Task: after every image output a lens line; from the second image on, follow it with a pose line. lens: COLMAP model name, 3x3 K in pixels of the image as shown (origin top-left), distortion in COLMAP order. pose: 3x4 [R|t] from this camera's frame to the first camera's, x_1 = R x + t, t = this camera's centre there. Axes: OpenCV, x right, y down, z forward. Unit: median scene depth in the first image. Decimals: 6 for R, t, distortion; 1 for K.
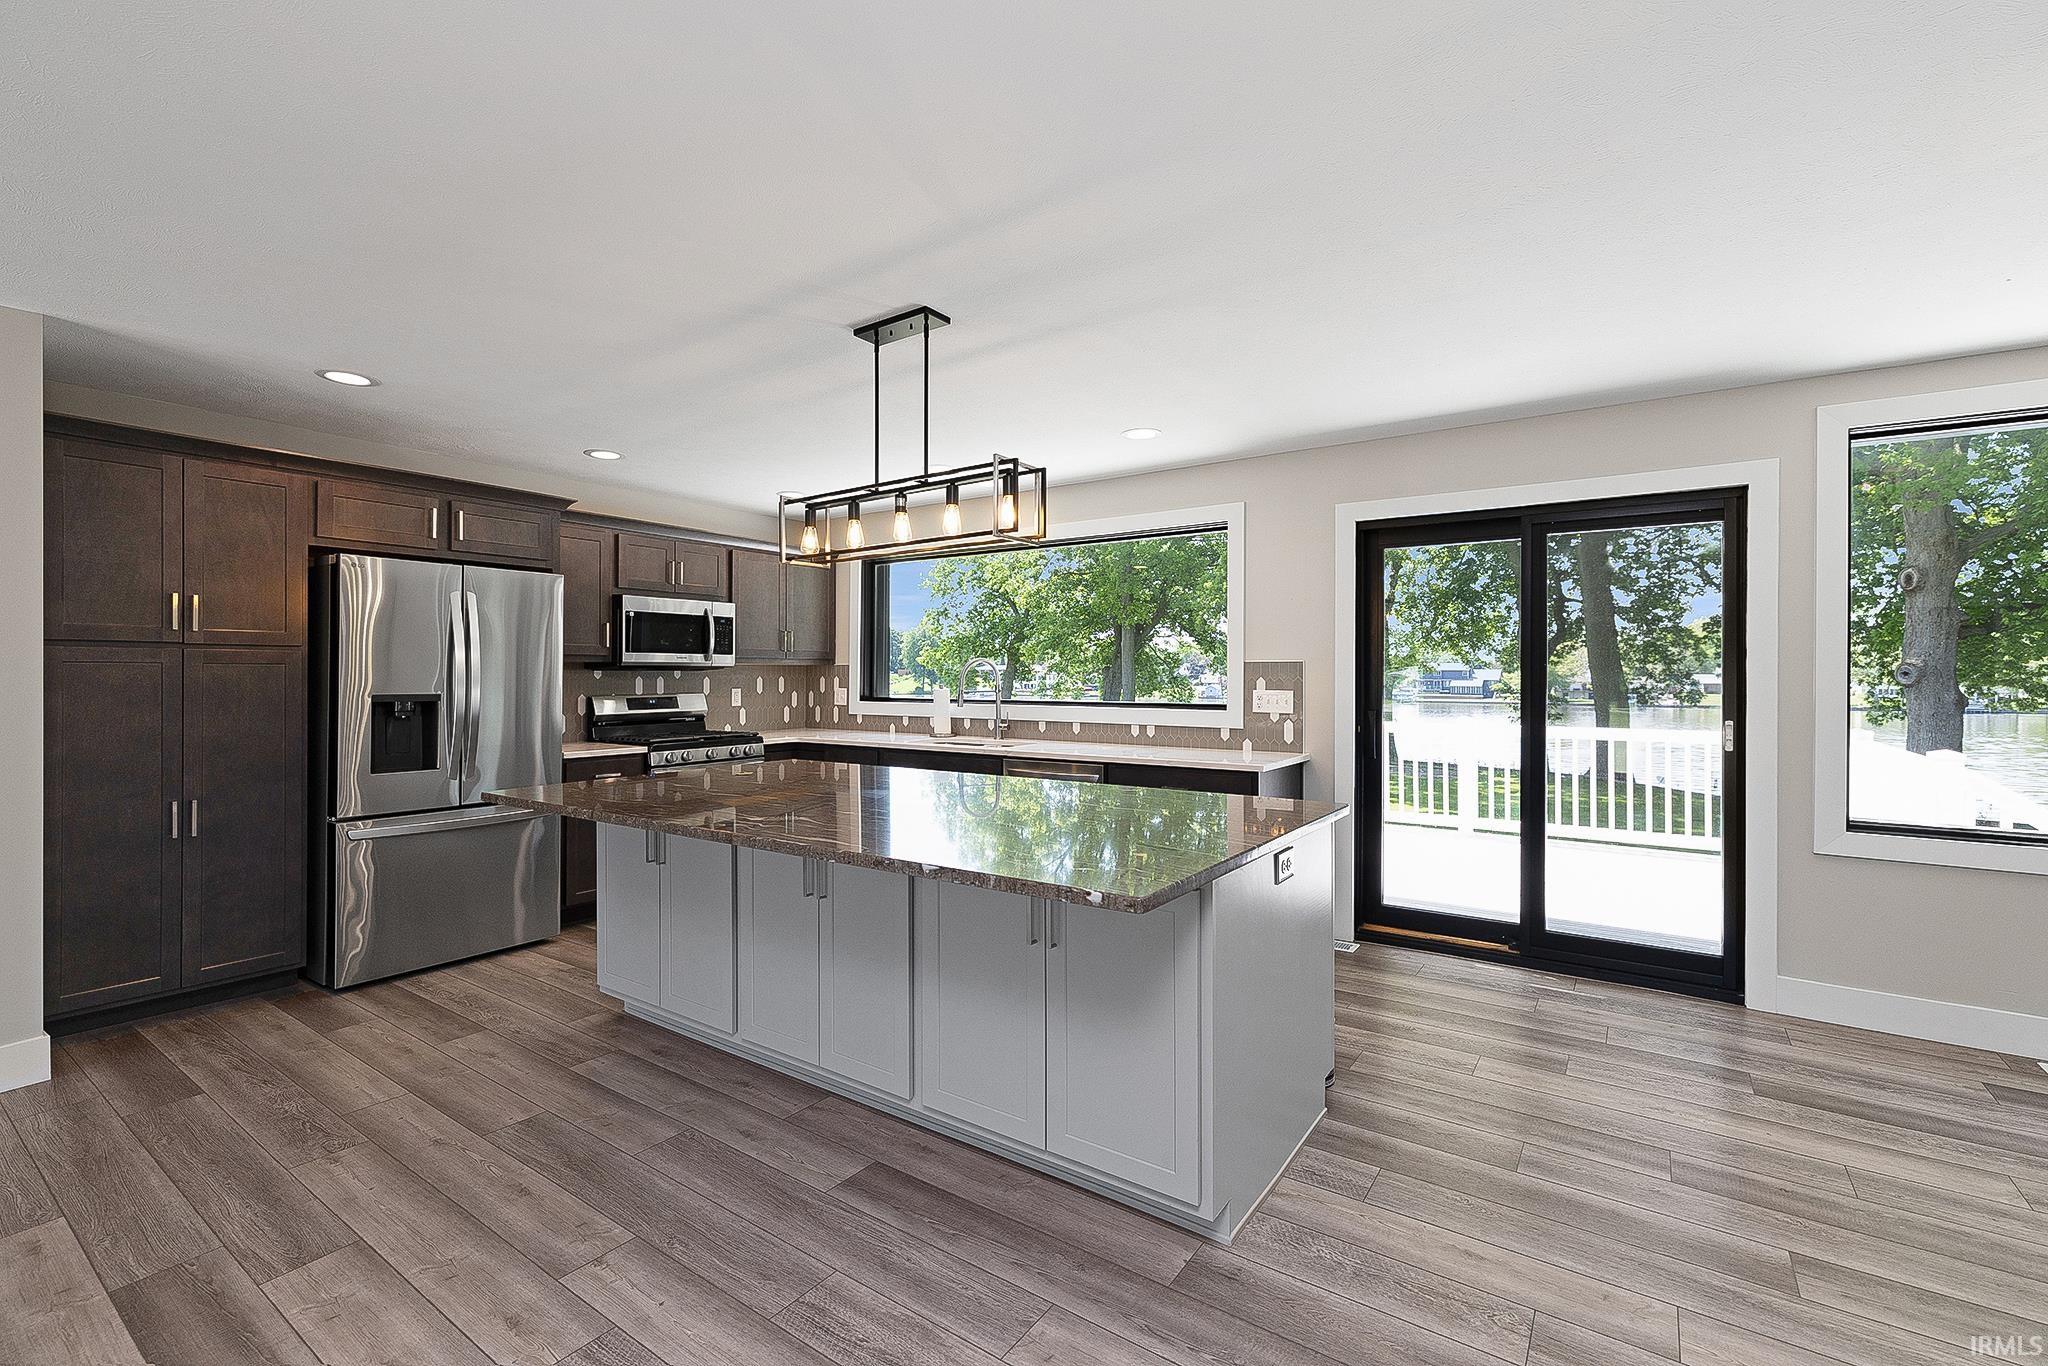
lens RADIAL K [[892.3, 0, 1019.4], [0, 892.3, 671.1], [0, 0, 1]] dist [0.000875, 0.001690]
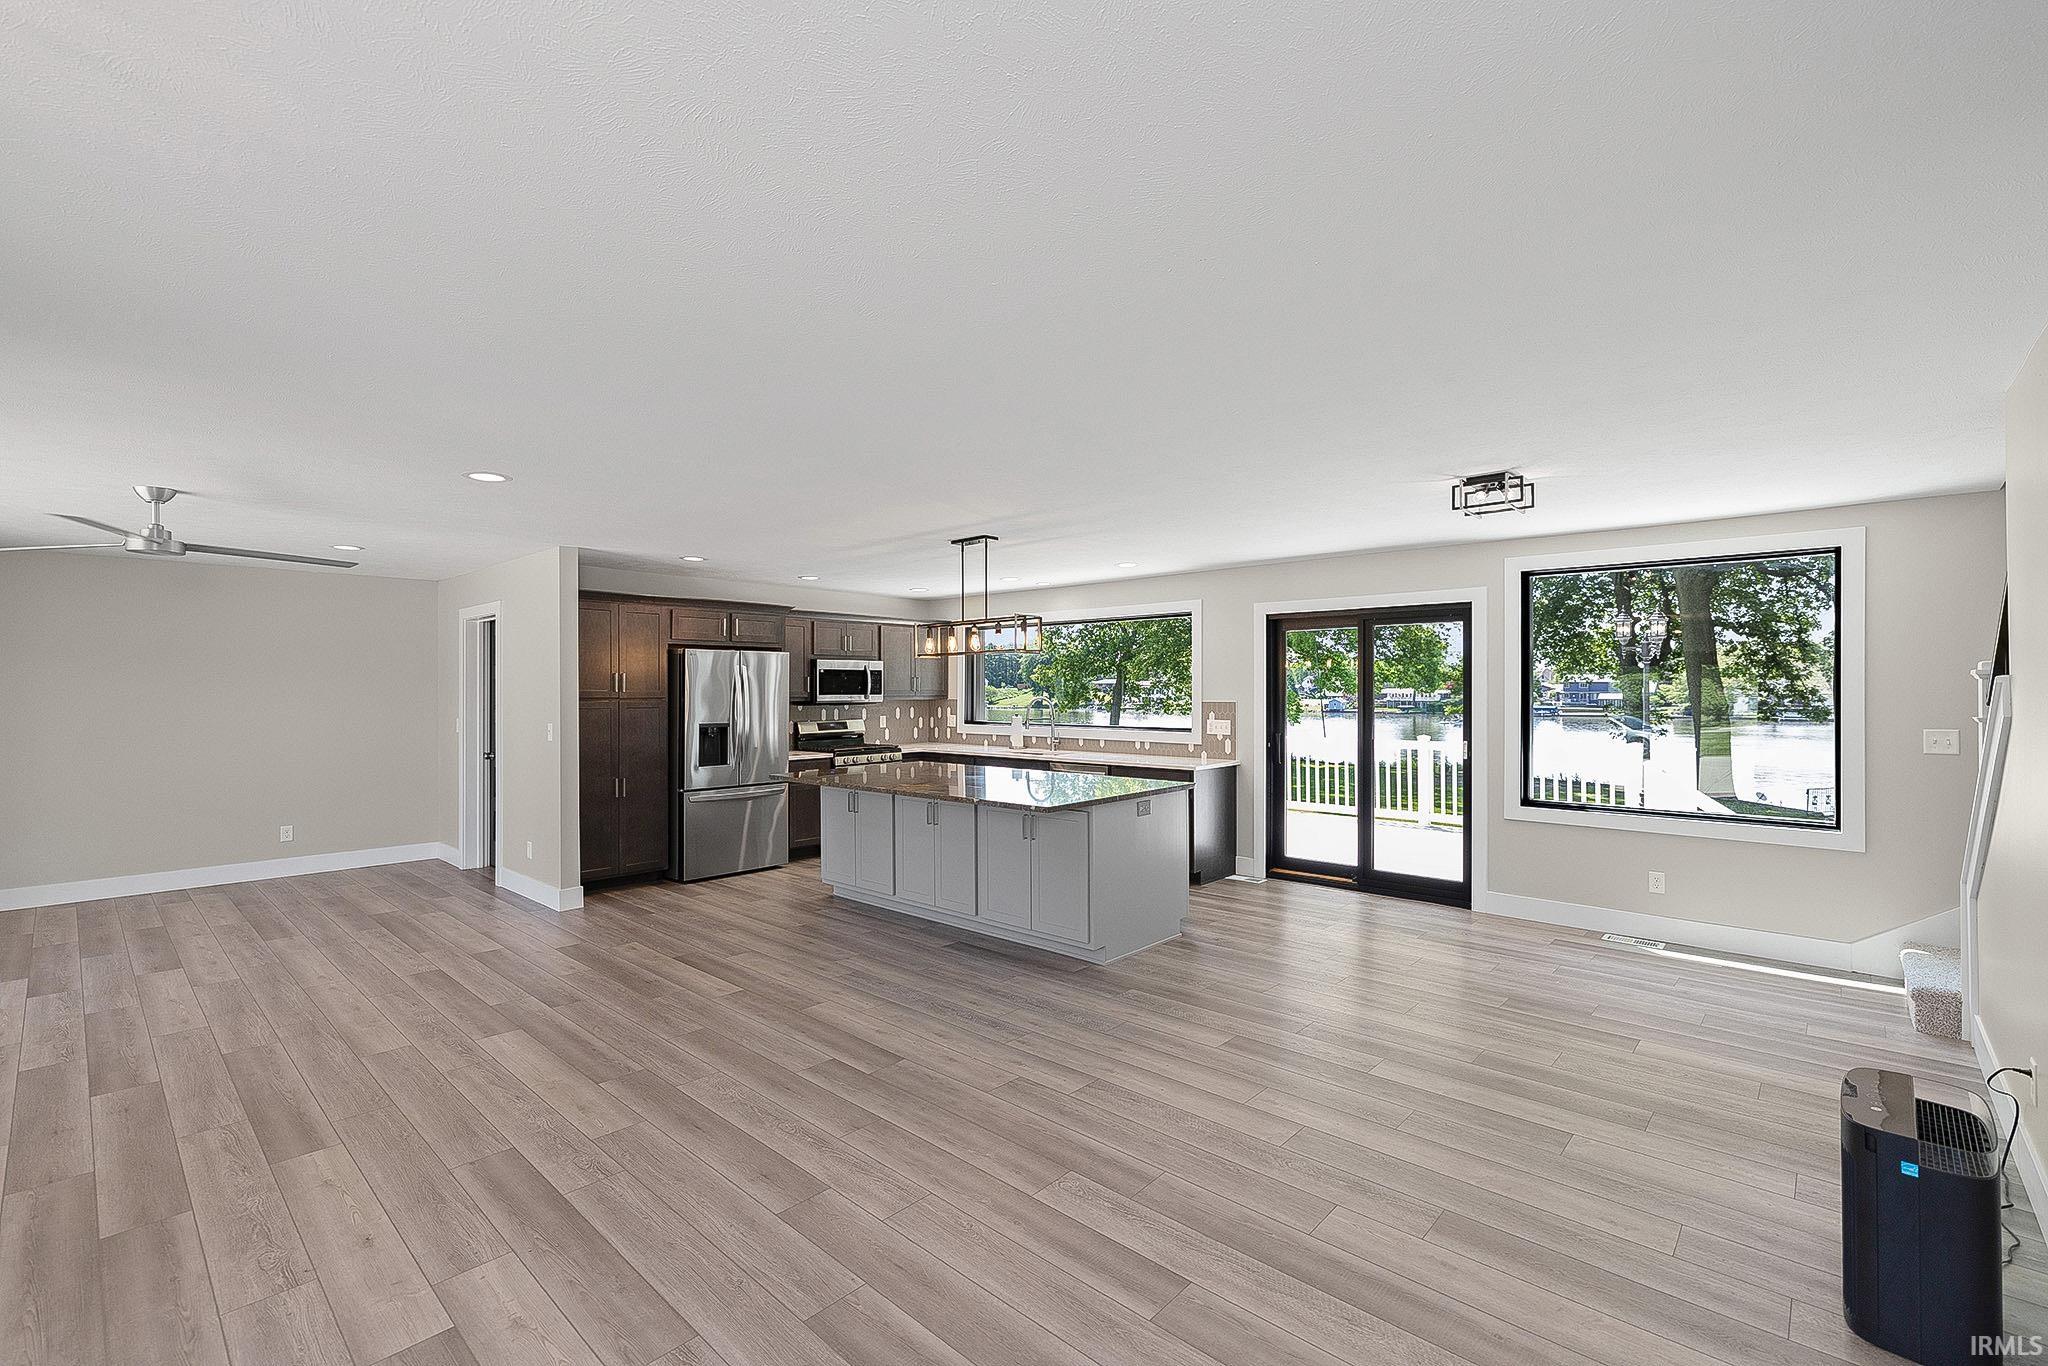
lens RADIAL K [[892.3, 0, 1015.4], [0, 892.3, 681.8], [0, 0, 1]] dist [0.000875, 0.001690]
pose [[0.990333, -0.004705, -0.138630, 0.106675], [0.004310, 0.999986, -0.003153, -0.030359], [0.138642, 0.002525, 0.990339, -0.434991]]
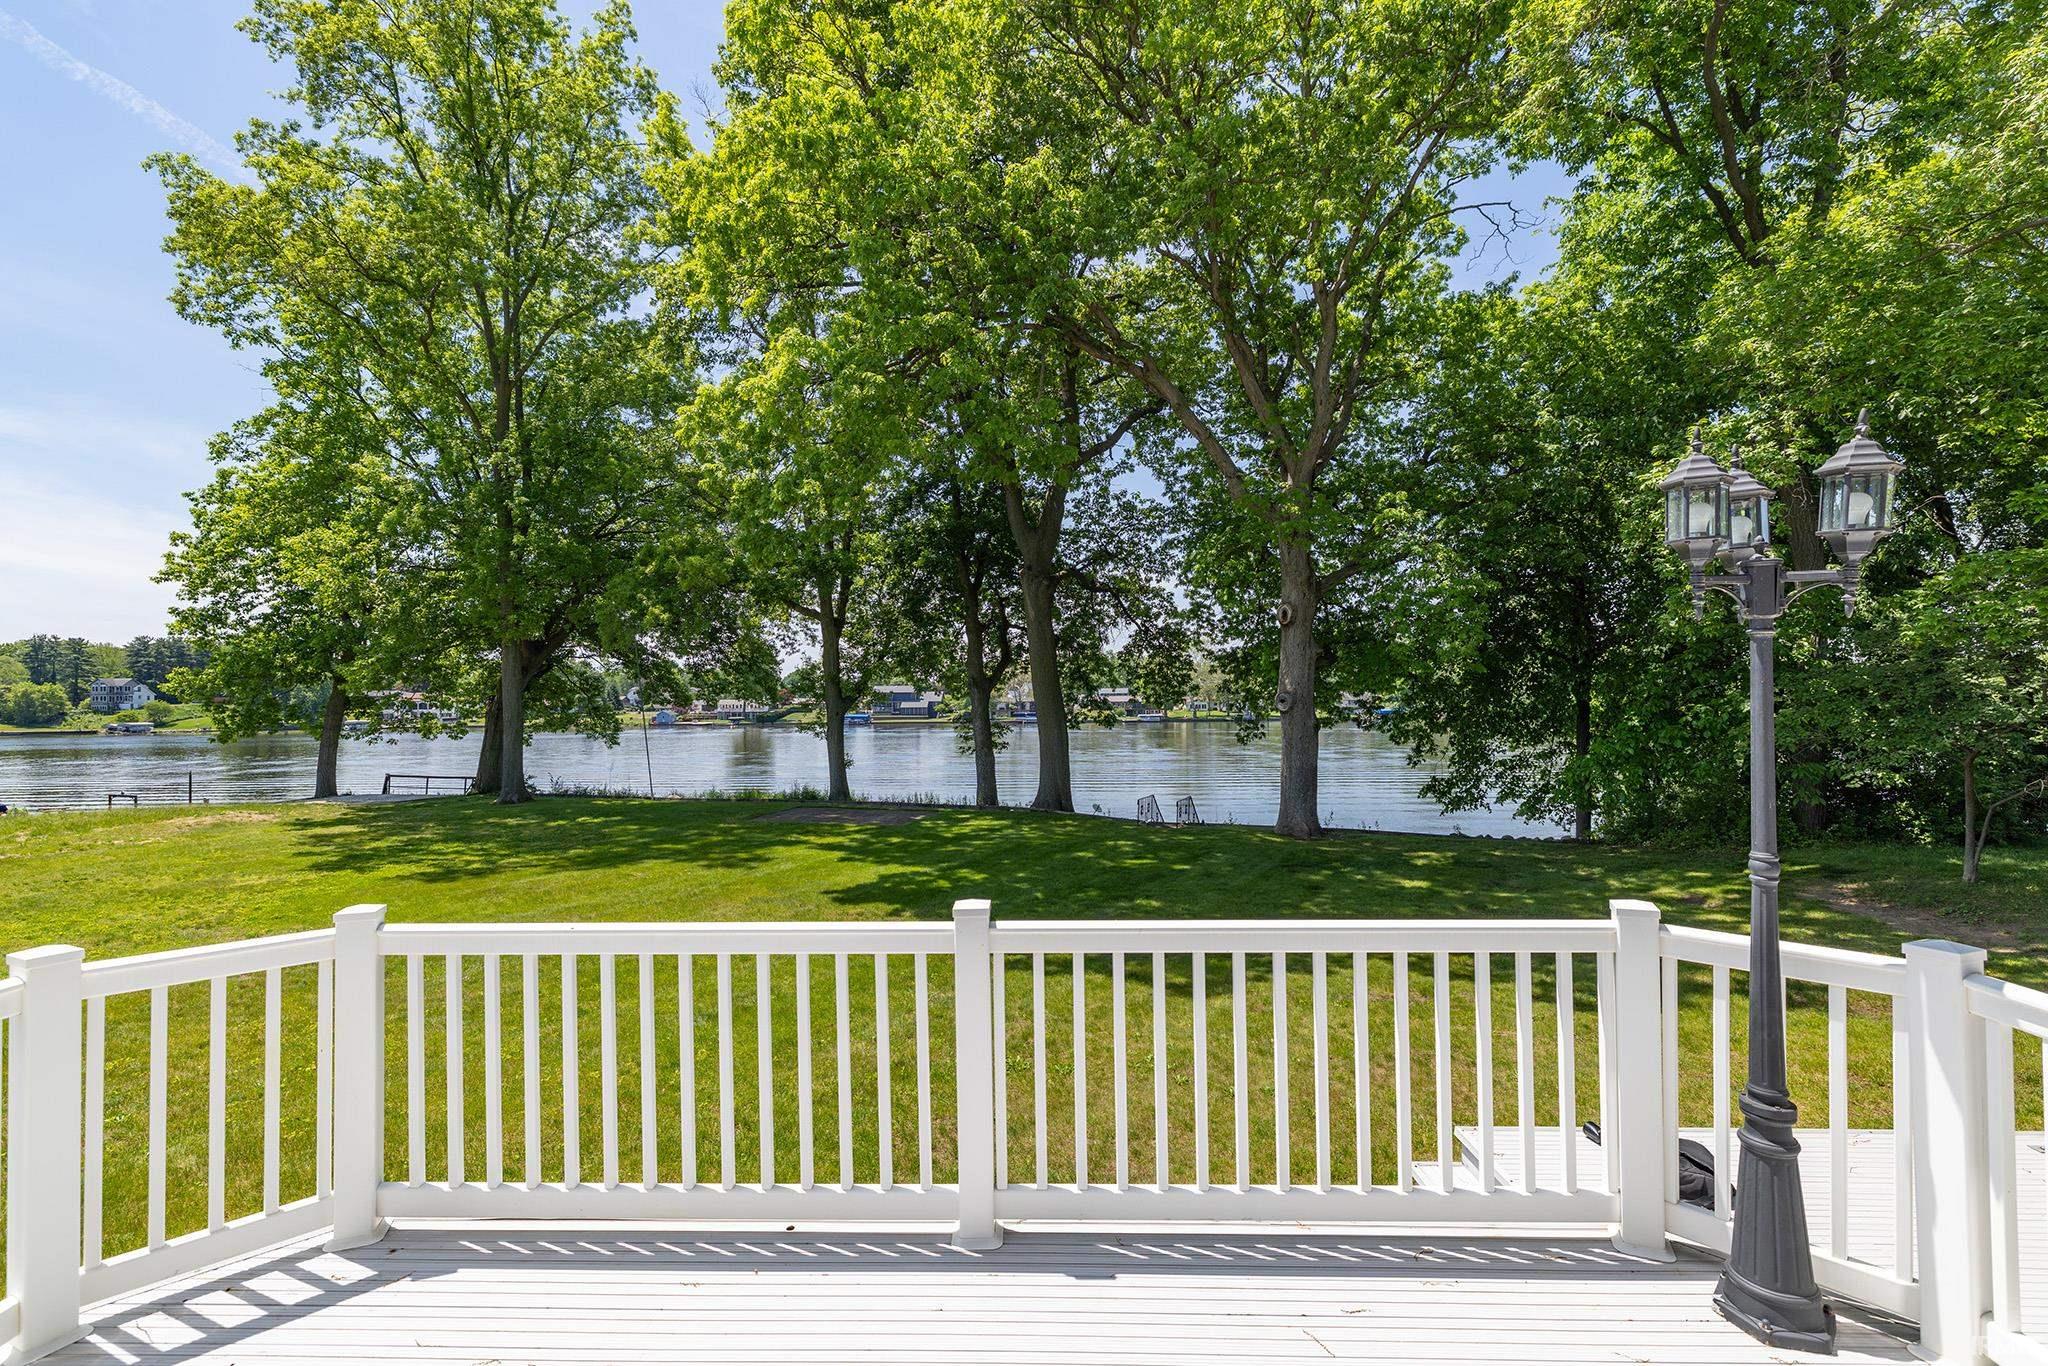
lens RADIAL K [[892.3, 0, 1023.9], [0, 892.3, 686.8], [0, 0, 1]] dist [0.000875, 0.001690]
pose [[0.832271, -0.004212, 0.554353, 0.386377], [0.008313, 0.999954, -0.004884, -0.037116], [-0.554307, 0.008673, 0.832267, 0.833453]]
